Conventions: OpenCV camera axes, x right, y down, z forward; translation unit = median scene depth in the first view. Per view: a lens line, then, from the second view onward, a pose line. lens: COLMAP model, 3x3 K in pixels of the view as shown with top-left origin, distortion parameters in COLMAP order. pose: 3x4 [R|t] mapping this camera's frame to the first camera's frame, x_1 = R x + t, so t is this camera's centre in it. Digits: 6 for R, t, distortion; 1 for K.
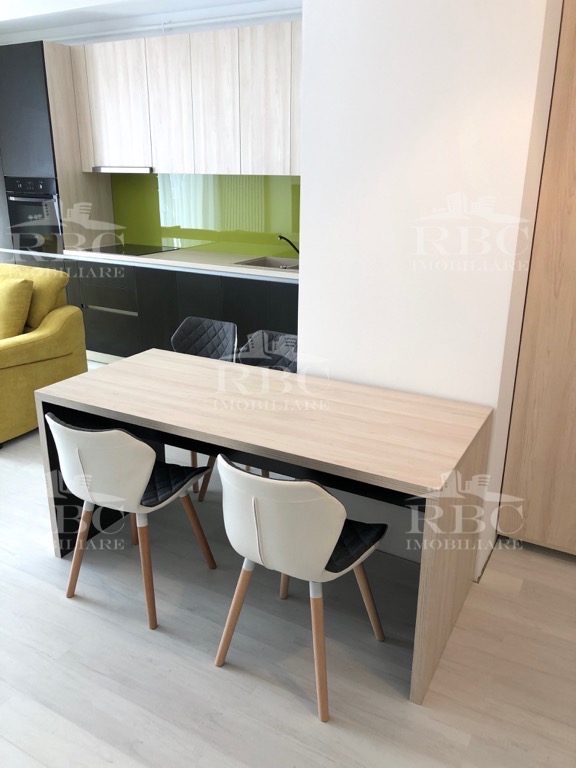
lens RADIAL K [[619.8, 0, 288.0], [0, 619.8, 384.0], [0, 0, 1]] dist [0.006927, -0.003230]
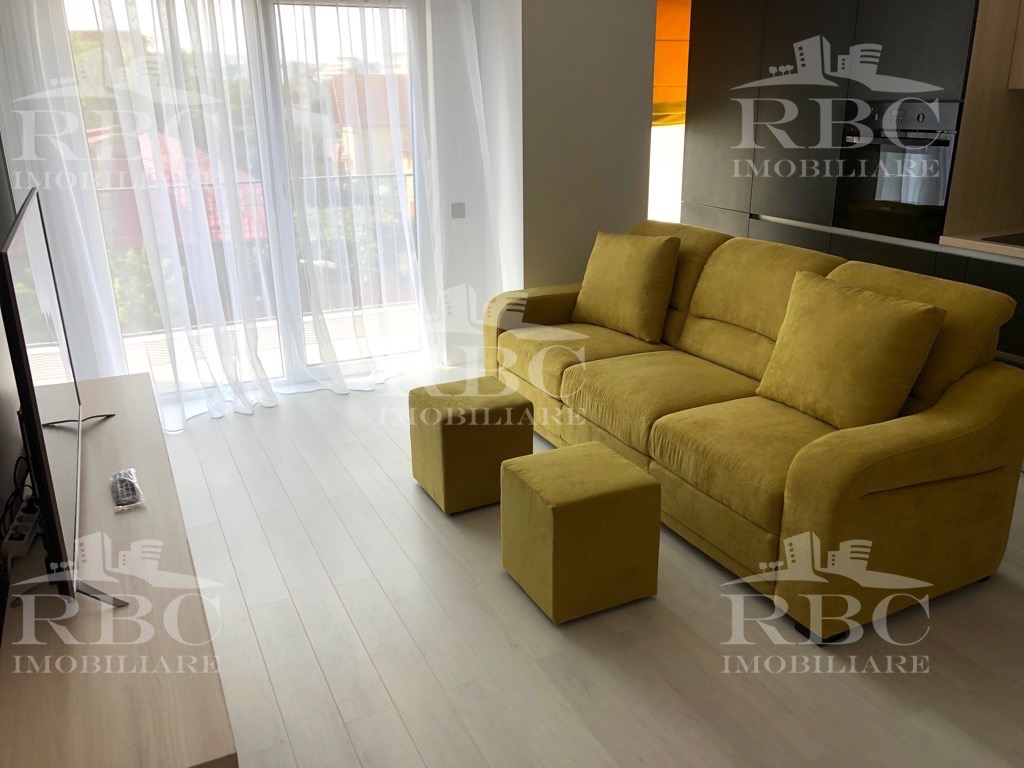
lens RADIAL K [[826.4, 0, 512.0], [0, 826.4, 384.0], [0, 0, 1]] dist [0.006927, -0.003230]
pose [[0.824698, 0.165471, -0.540826, -0.294118], [-0.160181, 0.985426, 0.057243, -0.080339], [0.542416, 0.039422, 0.839184, 0.228286]]
